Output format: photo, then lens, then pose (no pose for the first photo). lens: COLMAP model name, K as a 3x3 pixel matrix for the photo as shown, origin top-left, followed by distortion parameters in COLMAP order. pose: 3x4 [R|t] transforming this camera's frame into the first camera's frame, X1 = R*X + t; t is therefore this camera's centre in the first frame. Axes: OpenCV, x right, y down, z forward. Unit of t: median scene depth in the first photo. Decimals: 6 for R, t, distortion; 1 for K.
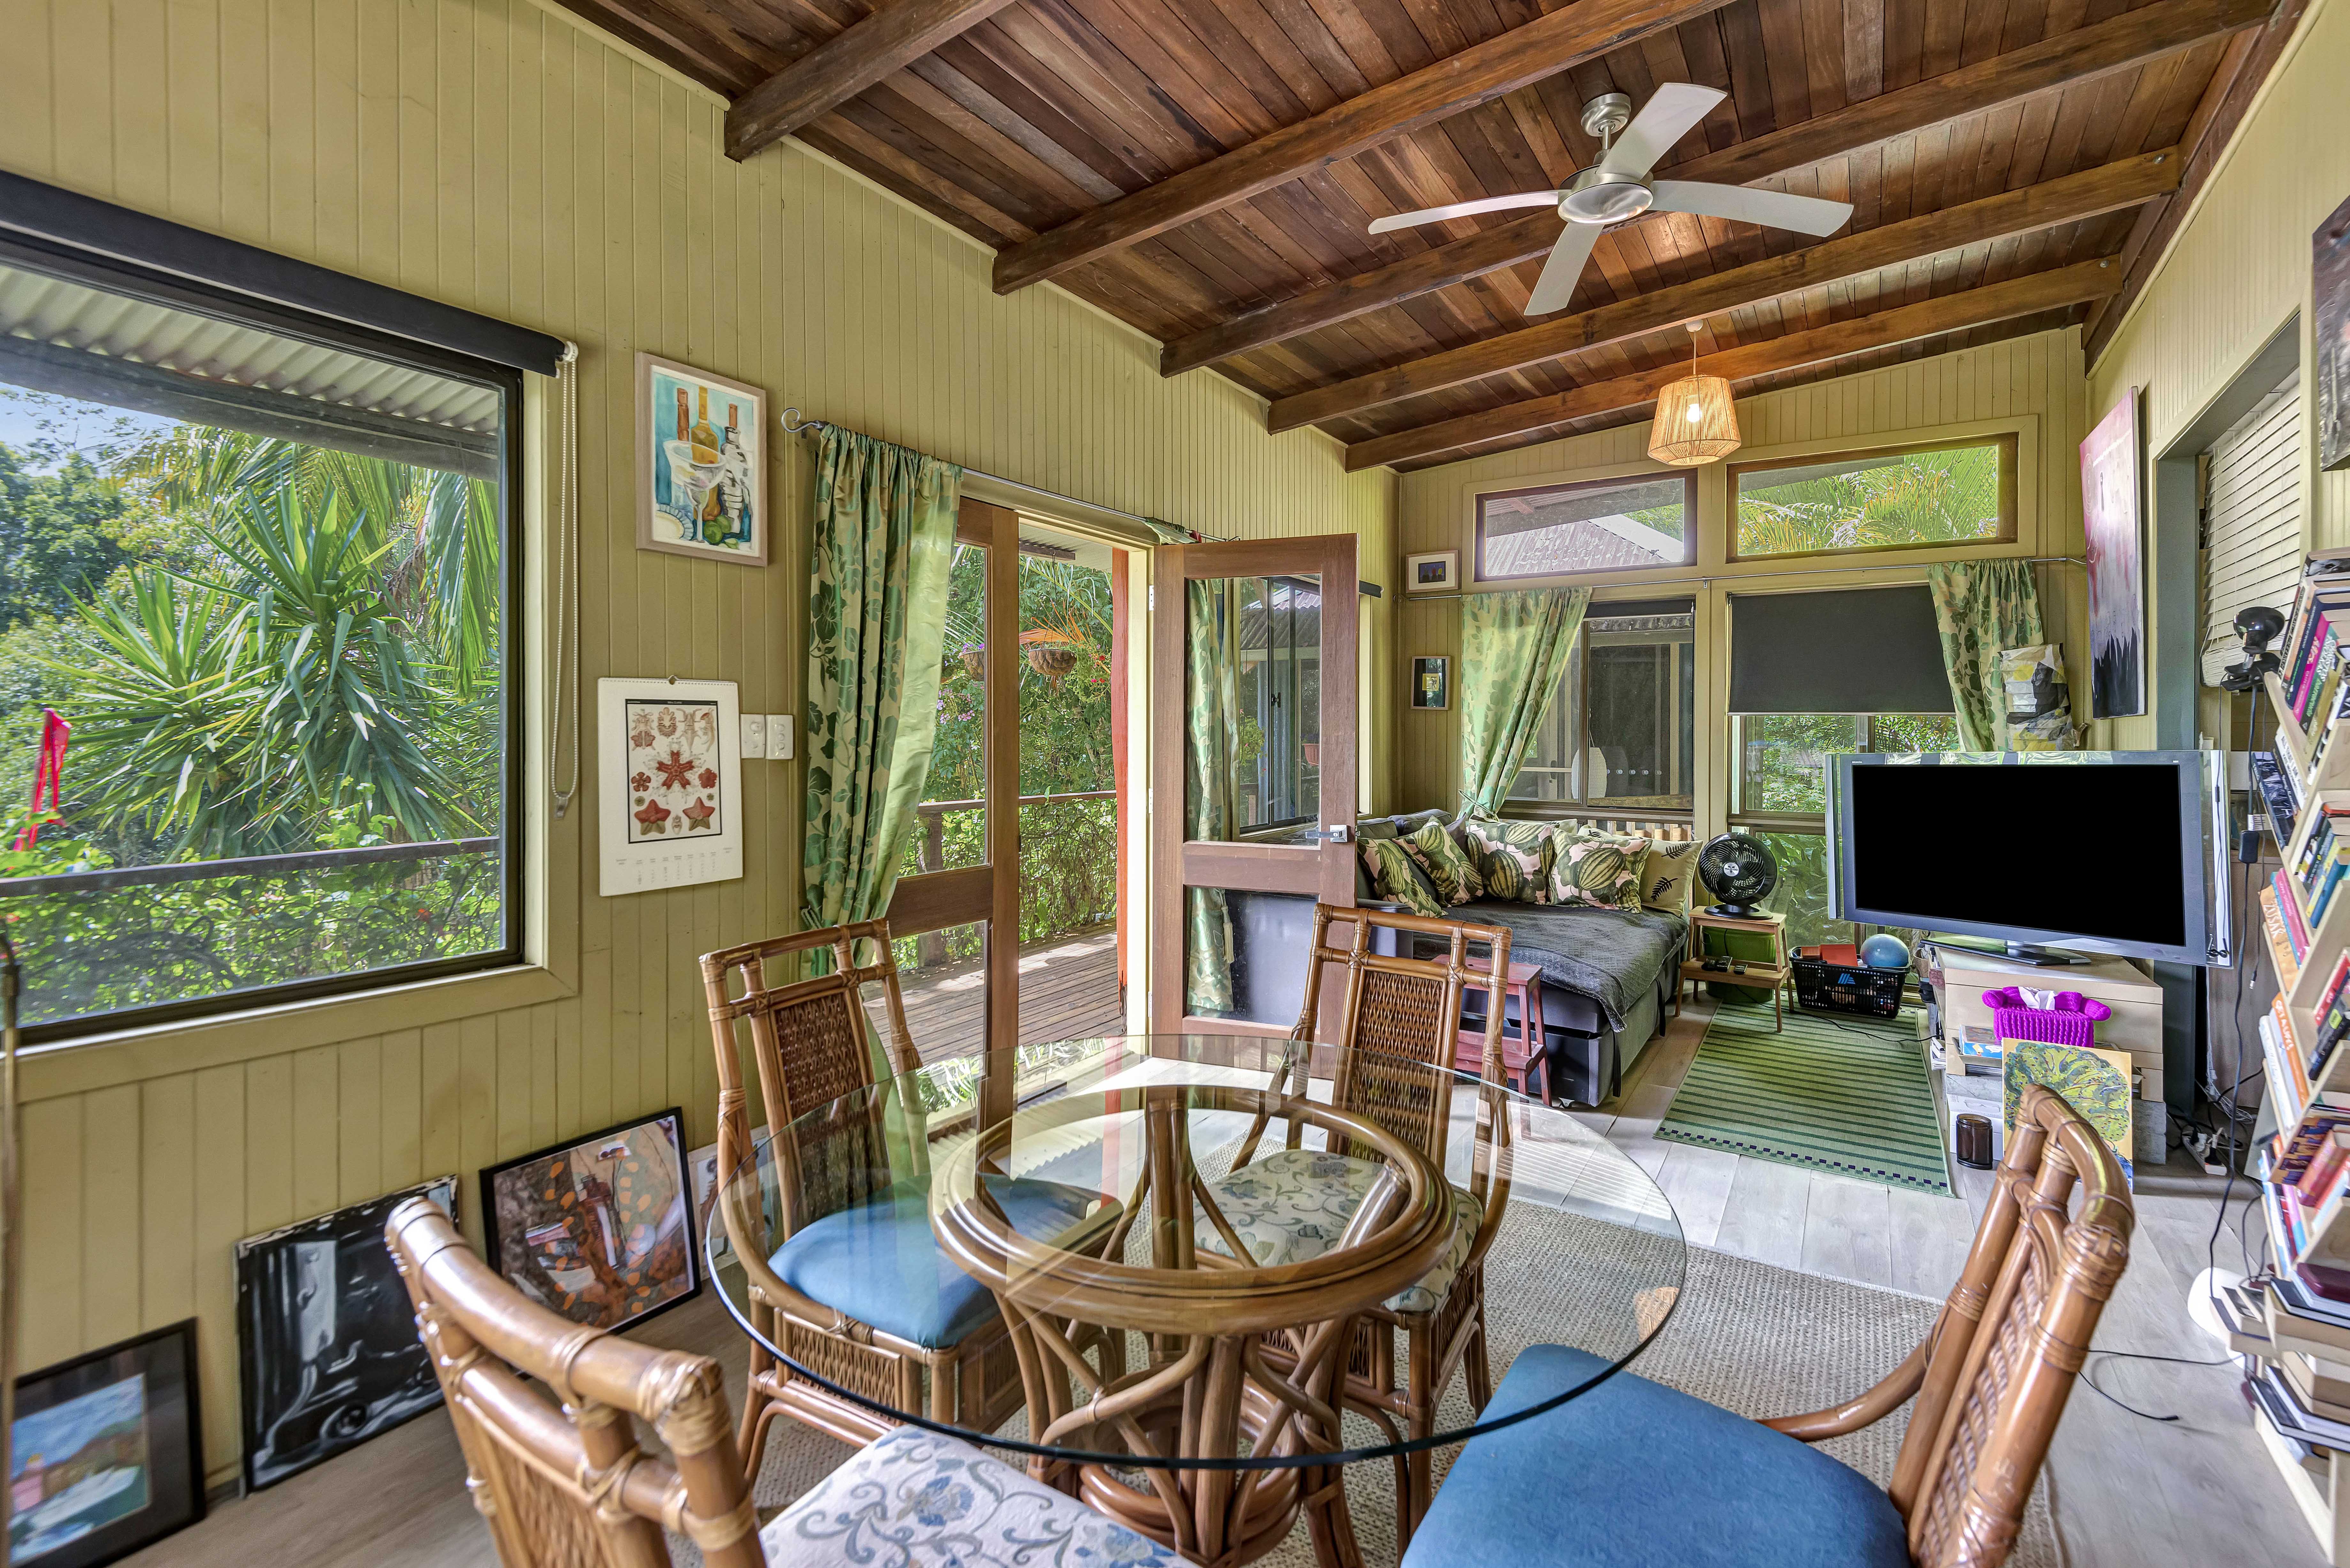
lens RADIAL K [[1070.1, 0, 1189.0], [0, 1070.1, 736.6], [0, 0, 1]] dist [0.011040, -0.005855]
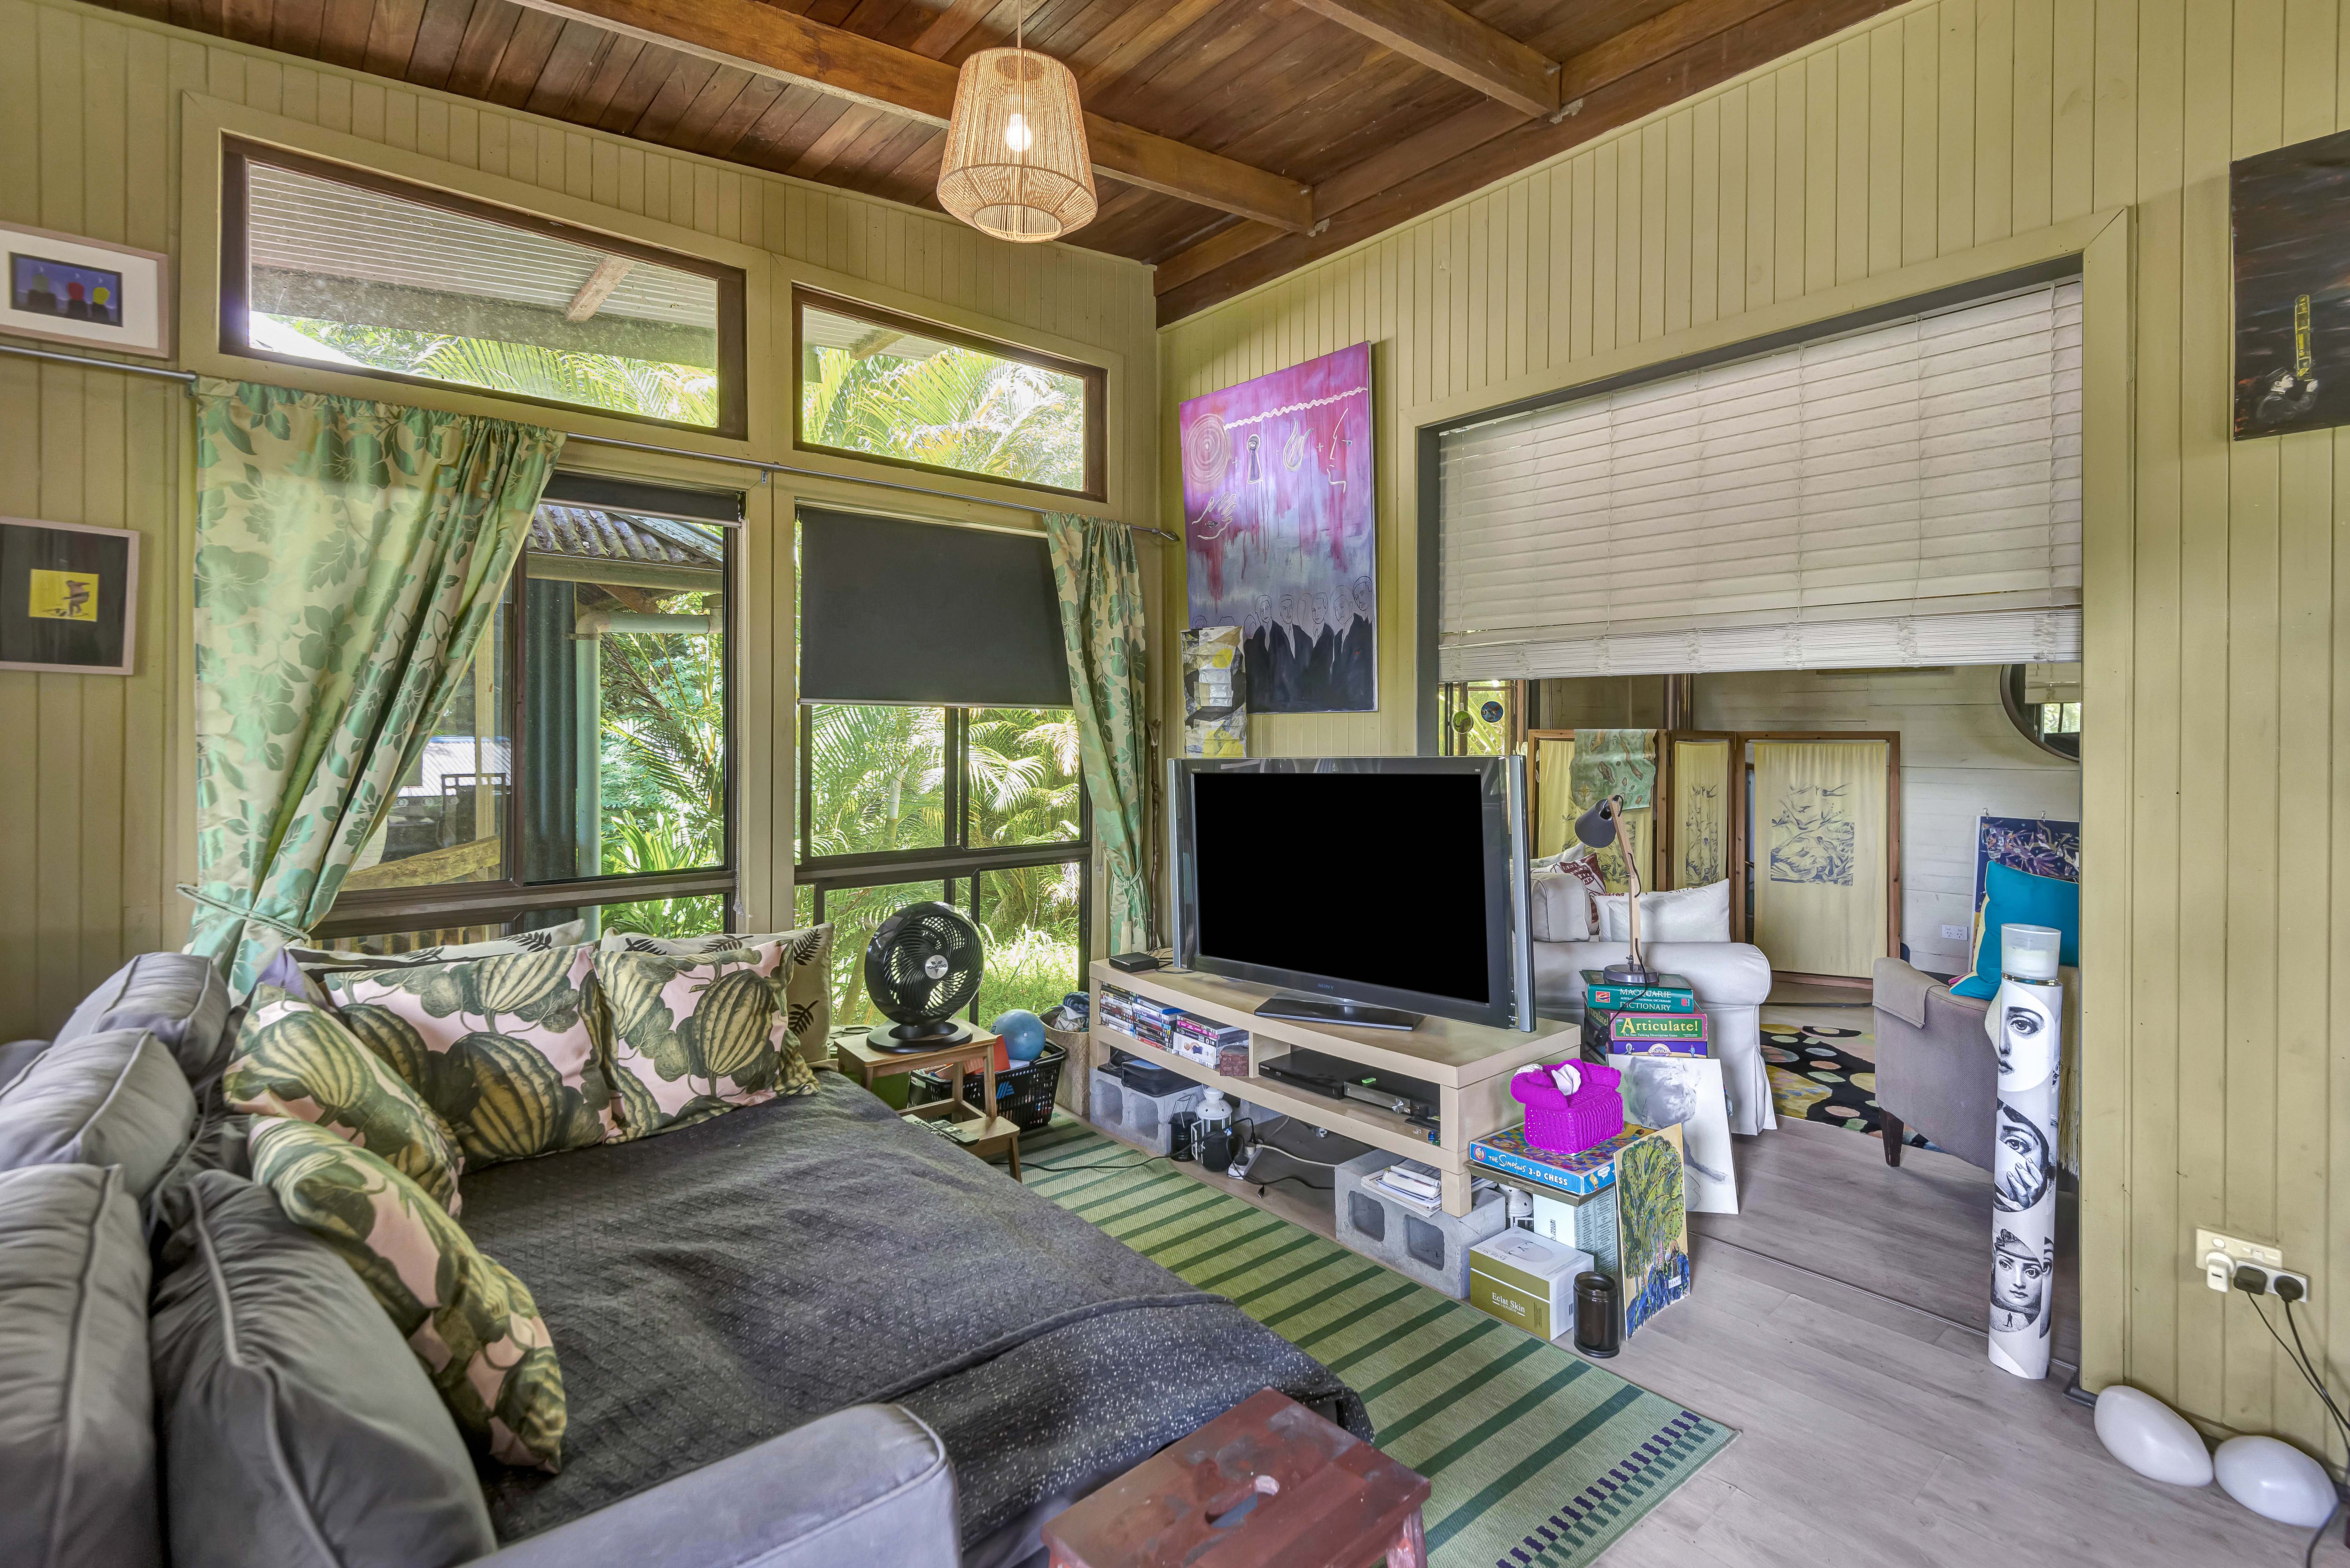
lens RADIAL K [[1070.2, 0, 1165.5], [0, 1070.2, 726.8], [0, 0, 1]] dist [0.011040, -0.005855]
pose [[0.287278, -0.003006, 0.957843, -0.015619], [0.004215, 0.999989, 0.001874, -0.006898], [-0.957838, 0.003499, 0.287287, 0.629699]]
